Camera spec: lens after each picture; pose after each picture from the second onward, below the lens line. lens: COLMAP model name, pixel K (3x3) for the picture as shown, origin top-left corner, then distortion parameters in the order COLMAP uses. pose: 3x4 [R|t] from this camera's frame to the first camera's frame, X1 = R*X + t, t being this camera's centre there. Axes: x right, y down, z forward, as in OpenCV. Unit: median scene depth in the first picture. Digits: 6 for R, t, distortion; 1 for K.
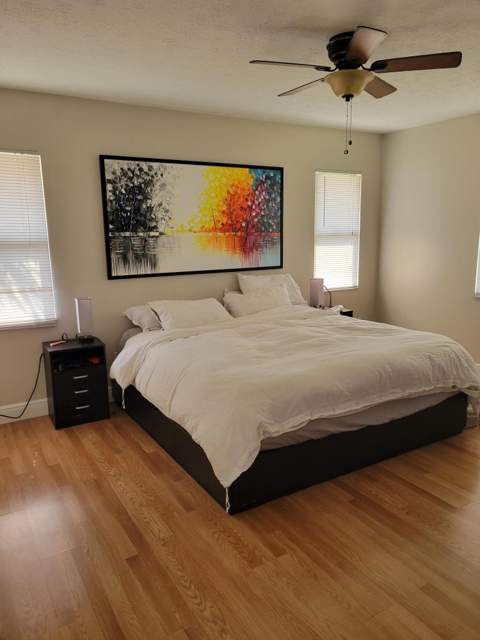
lens RADIAL K [[483.0, 0, 244.0], [0, 483.0, 316.9], [0, 0, 1]] dist [0.049503, -0.001439]
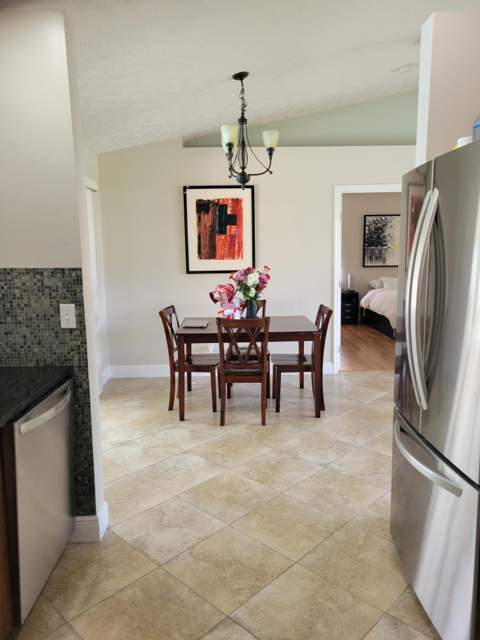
lens RADIAL K [[483.0, 0, 244.0], [0, 483.0, 316.9], [0, 0, 1]] dist [0.049503, -0.001439]
pose [[0.865226, 0.073900, -0.495906, 0.398173], [-0.091265, 0.995768, -0.010843, 0.238236], [0.493006, 0.054641, 0.868308, -1.290153]]
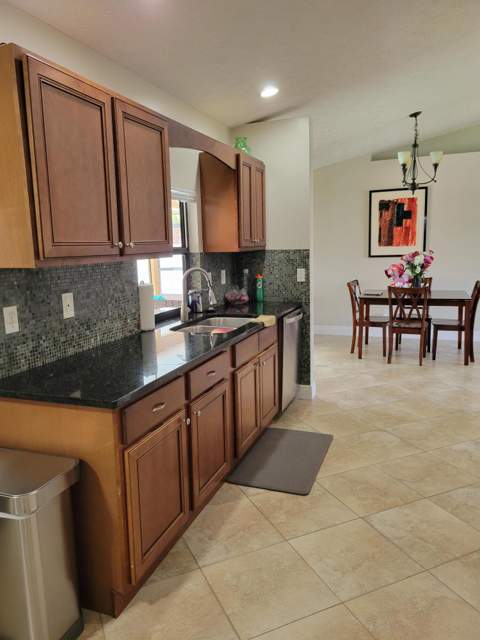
lens RADIAL K [[483.0, 0, 244.0], [0, 483.0, 316.9], [0, 0, 1]] dist [0.049503, -0.001439]
pose [[0.622817, 0.119261, -0.773224, 0.692804], [-0.128098, 0.990521, 0.049596, 0.303994], [0.771809, 0.068159, 0.632190, -1.660060]]
